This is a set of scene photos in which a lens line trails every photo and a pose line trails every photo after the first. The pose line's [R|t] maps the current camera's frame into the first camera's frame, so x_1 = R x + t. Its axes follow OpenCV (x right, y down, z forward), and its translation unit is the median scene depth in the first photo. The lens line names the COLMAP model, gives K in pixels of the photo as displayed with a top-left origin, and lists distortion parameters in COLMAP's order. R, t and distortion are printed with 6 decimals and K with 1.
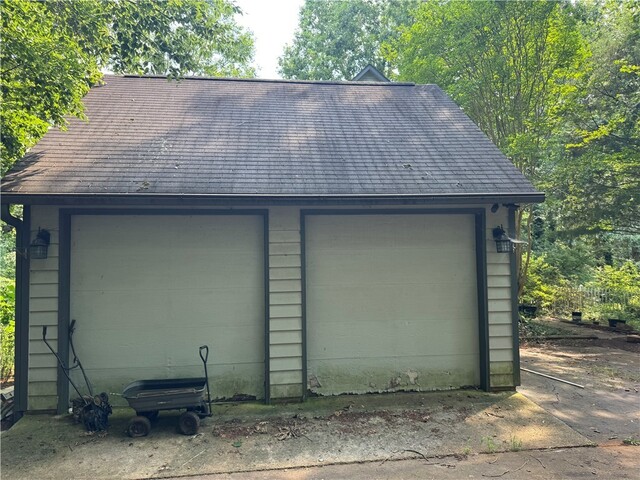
lens RADIAL K [[449.7, 0, 319.9], [0, 449.7, 238.4], [0, 0, 1]] dist [-0.007359, -0.003775]
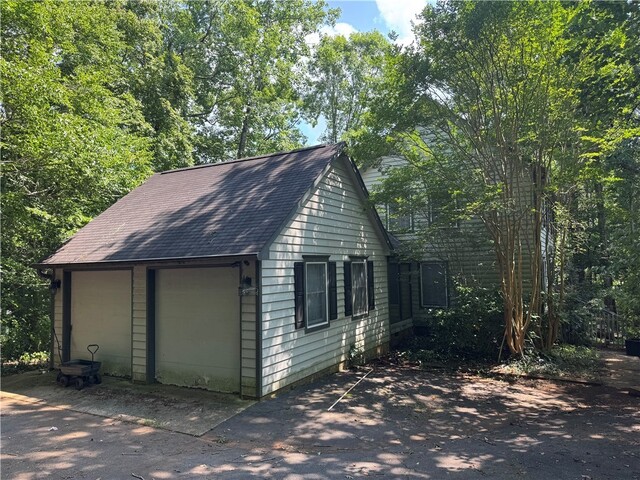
lens RADIAL K [[449.7, 0, 320.6], [0, 449.7, 240.9], [0, 0, 1]] dist [-0.007359, -0.003775]
pose [[0.811521, -0.050543, -0.582134, 1.491133], [0.038584, 0.998713, -0.032923, -0.080079], [0.583049, 0.004257, 0.812426, 0.052268]]
